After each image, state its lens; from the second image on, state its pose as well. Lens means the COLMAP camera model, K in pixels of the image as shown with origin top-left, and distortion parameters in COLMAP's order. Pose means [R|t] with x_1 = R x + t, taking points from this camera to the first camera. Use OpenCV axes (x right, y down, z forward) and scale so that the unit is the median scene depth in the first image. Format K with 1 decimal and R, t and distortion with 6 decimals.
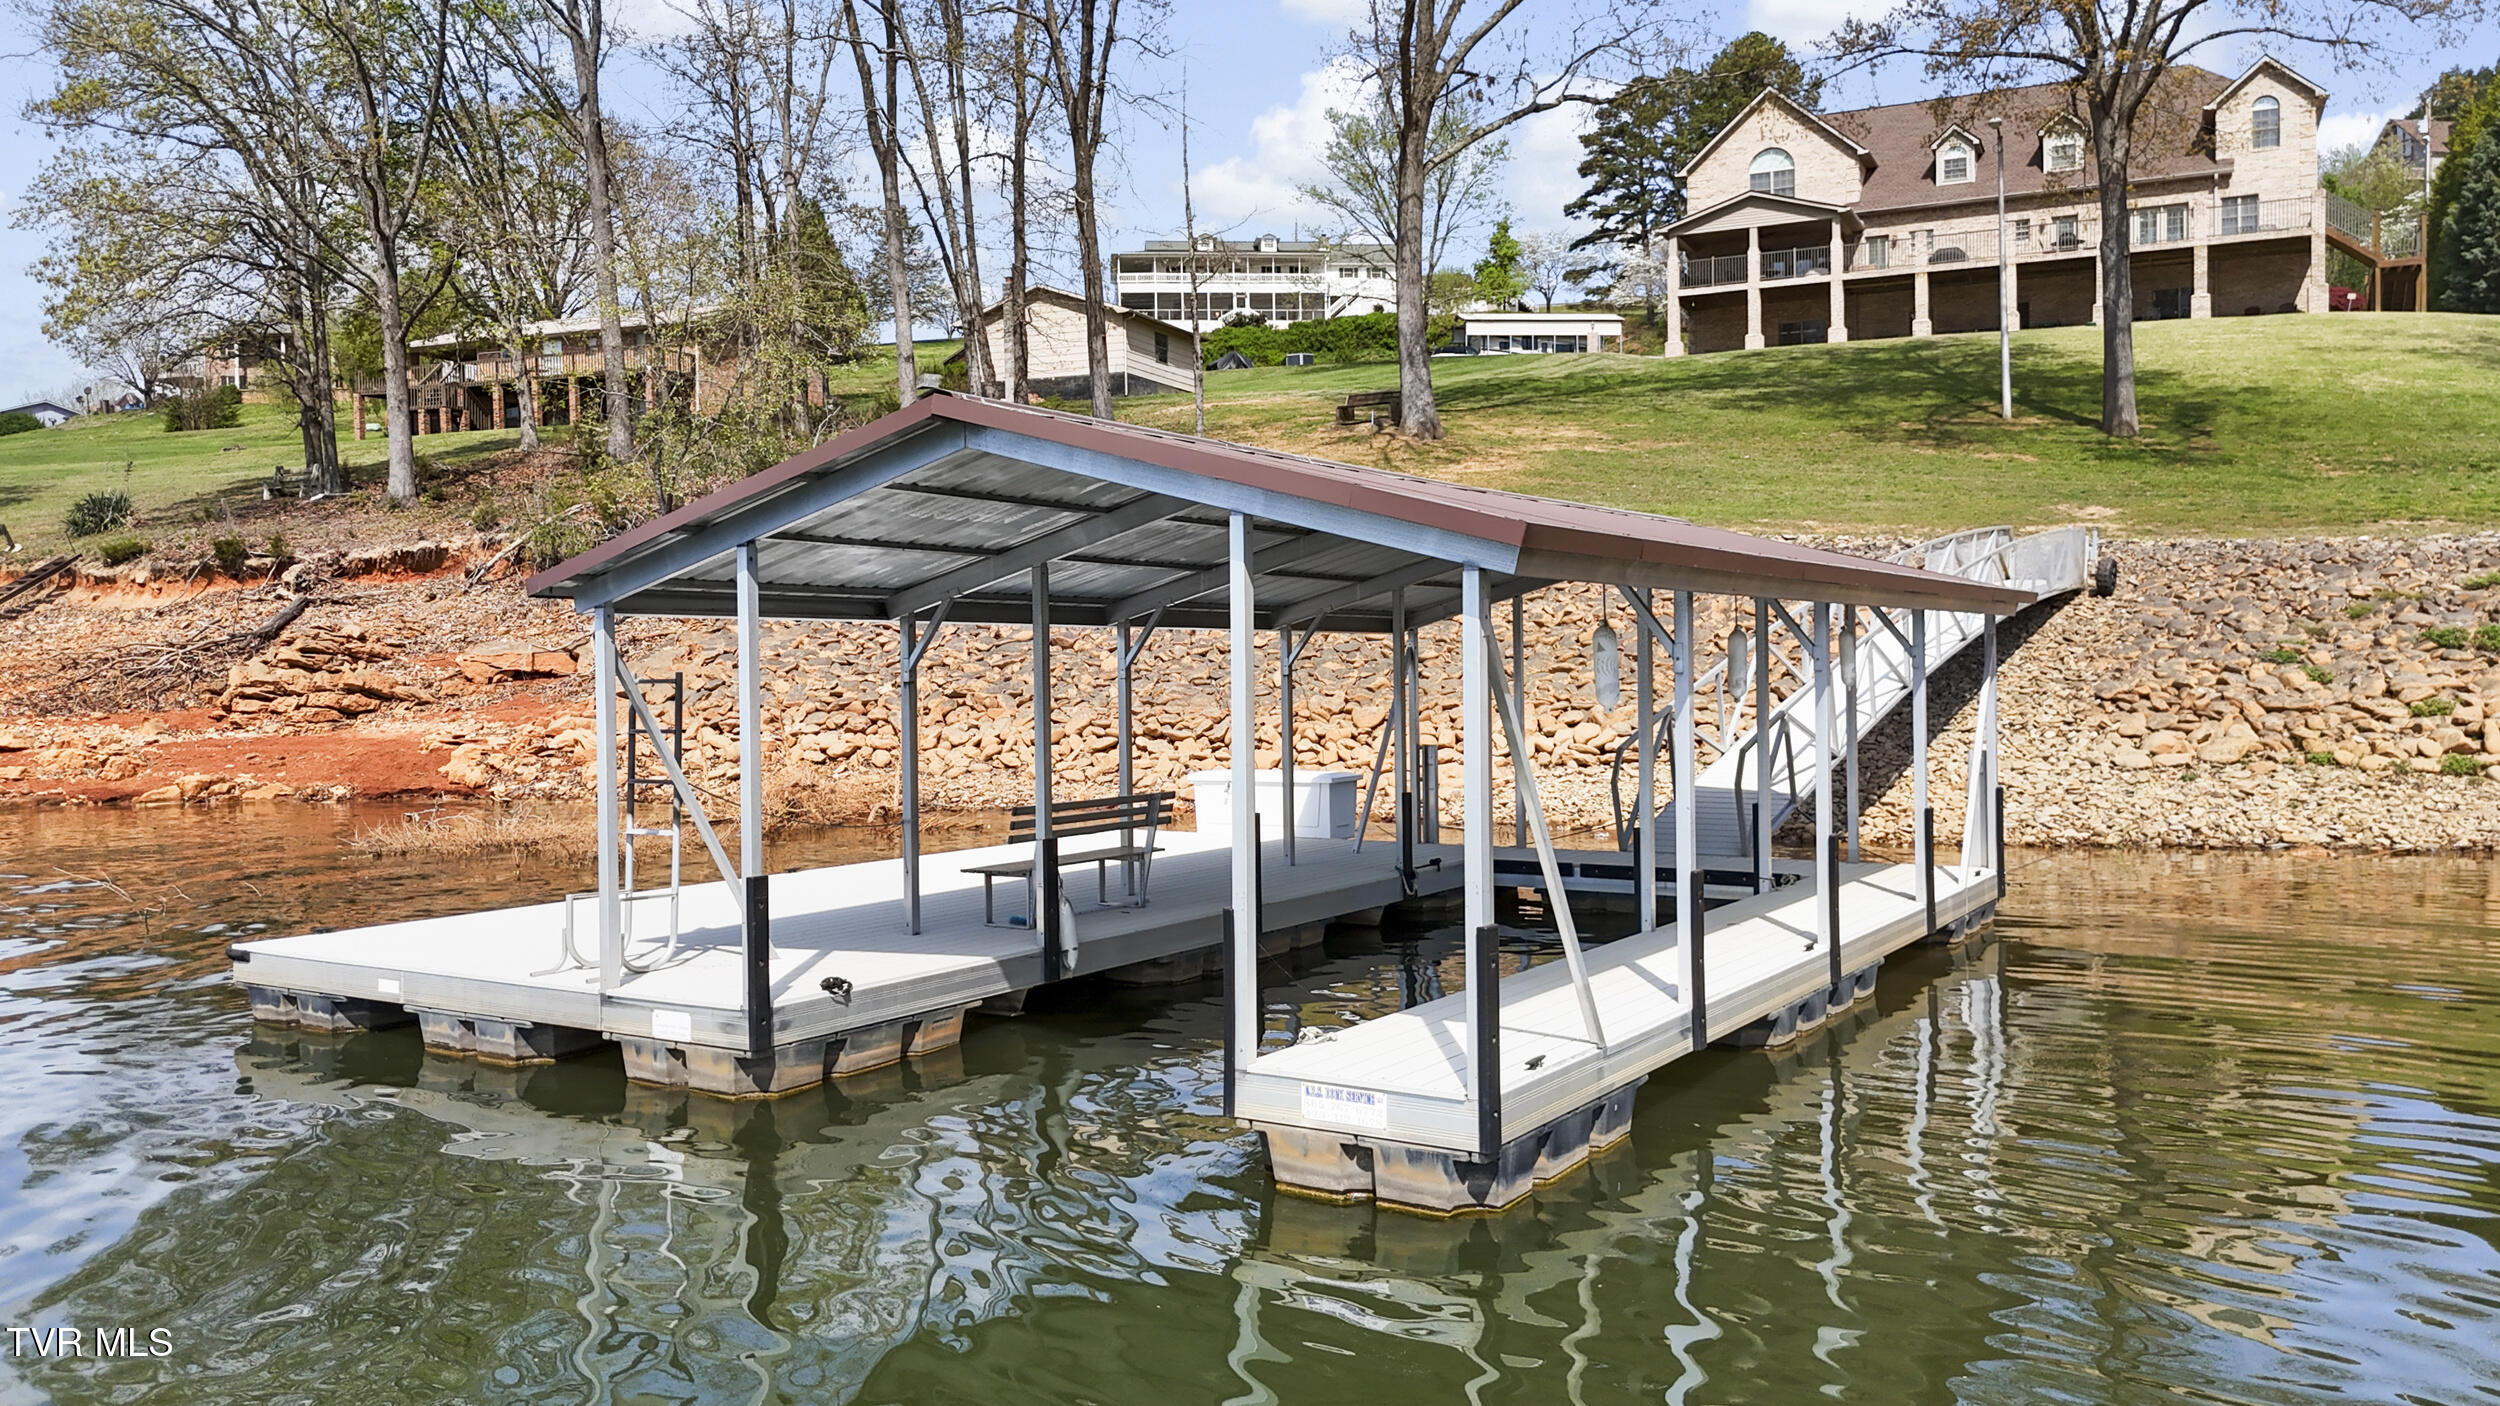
lens RADIAL K [[1765.5, 0, 1250.0], [0, 1765.5, 703.0], [0, 0, 1]] dist [0.002080, -0.000972]
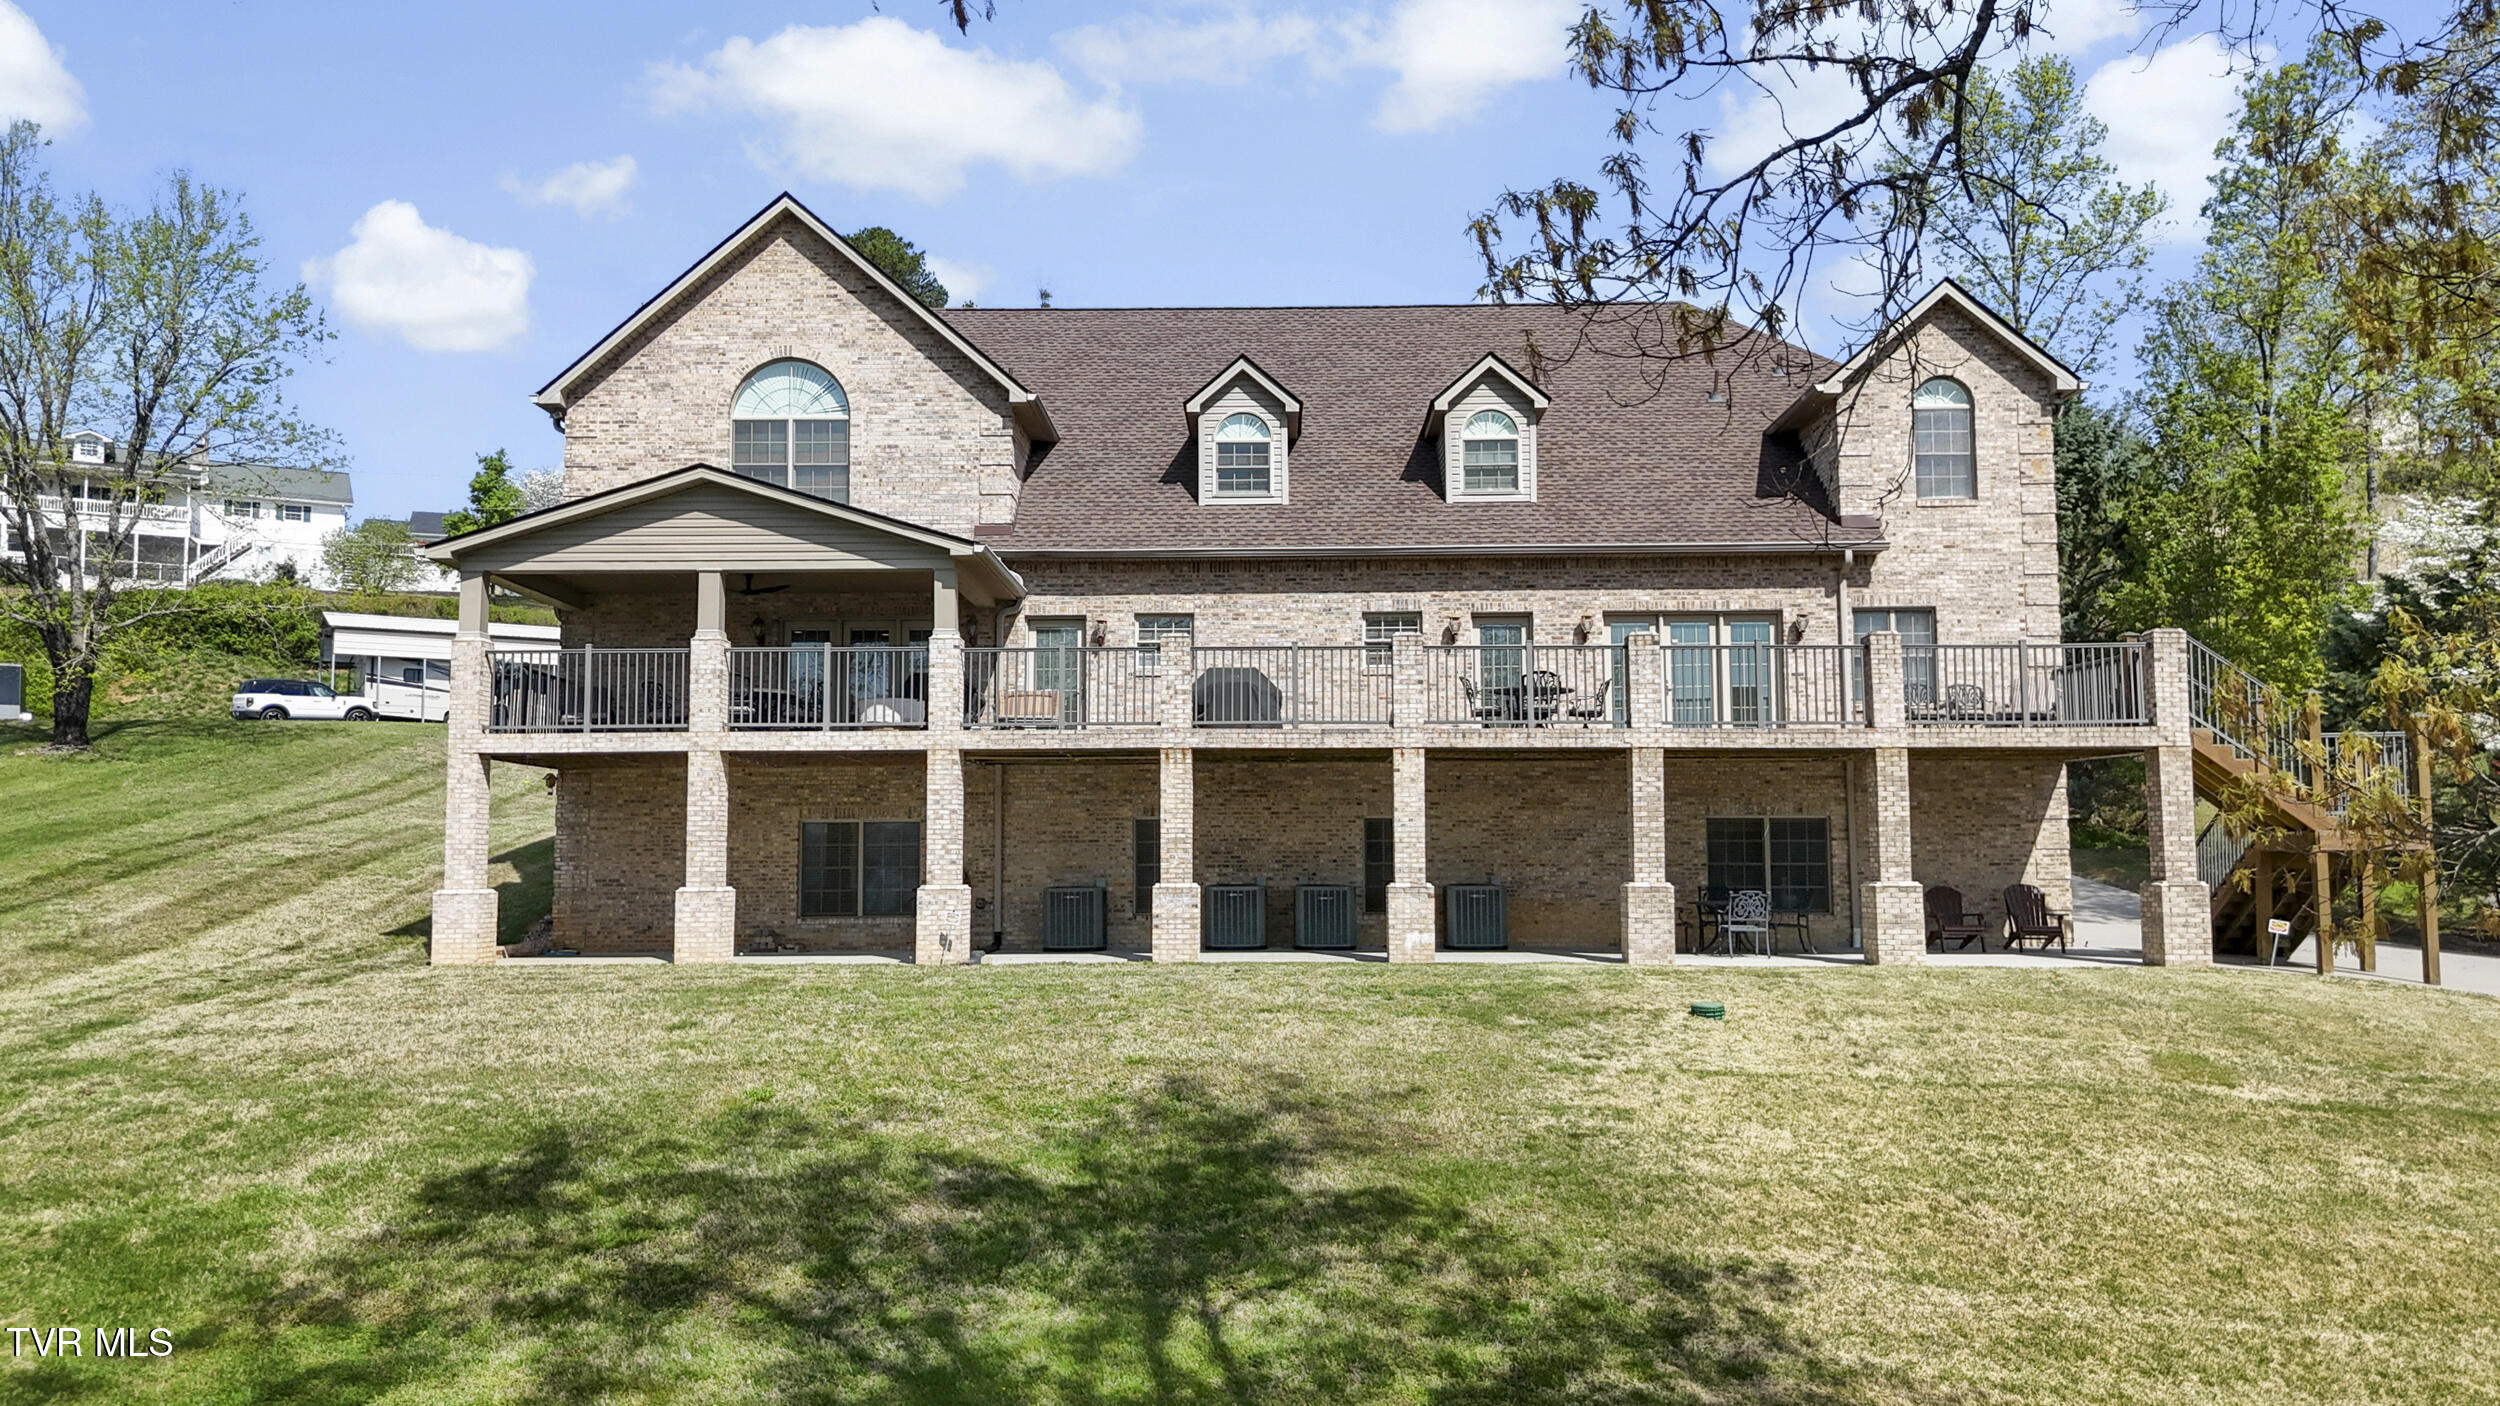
lens RADIAL K [[1856.5, 0, 1250.0], [0, 1856.5, 703.0], [0, 0, 1]] dist [0.125839, -0.222165]
pose [[0.901301, 0.052802, 0.429964, 0.227673], [0.008995, 0.990049, -0.140438, -0.194847], [-0.433101, 0.130445, 0.891857, 0.644740]]
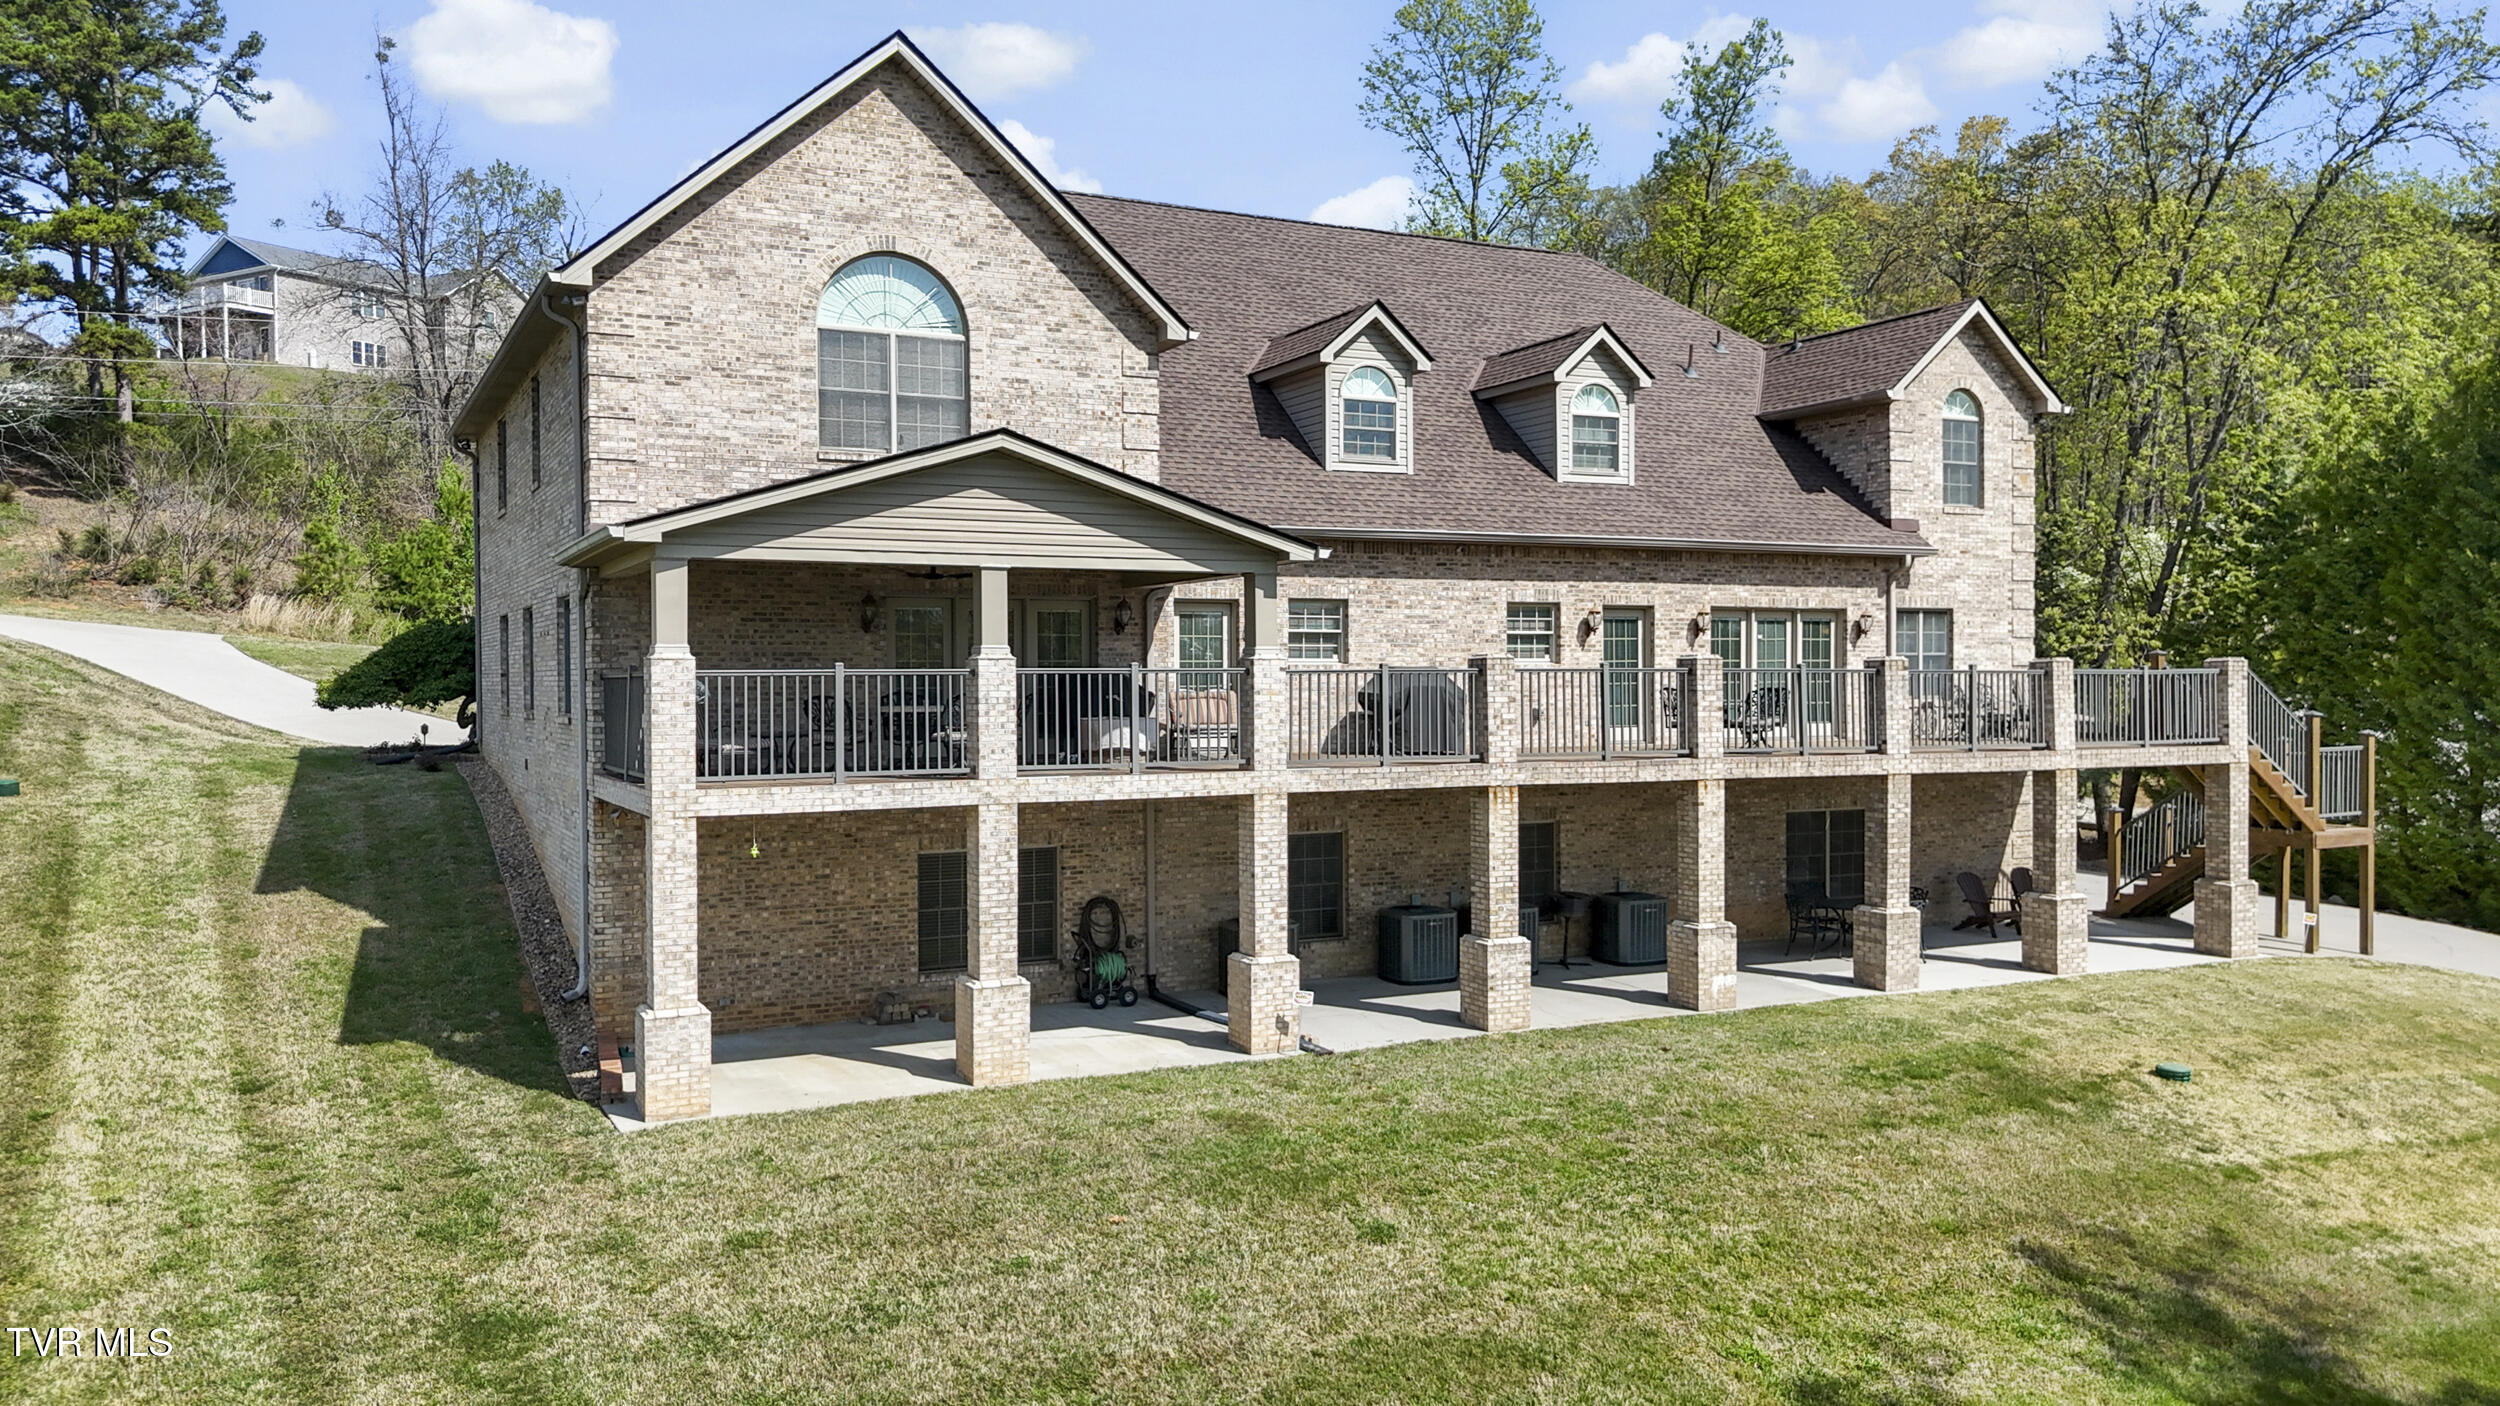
lens RADIAL K [[1856.5, 0, 1250.0], [0, 1856.5, 703.0], [0, 0, 1]] dist [0.125839, -0.222165]
pose [[0.590537, 0.002844, 0.807005, 0.087210], [0.031945, 0.999128, -0.026896, -0.243440], [-0.806378, 0.041663, 0.589931, 0.817883]]
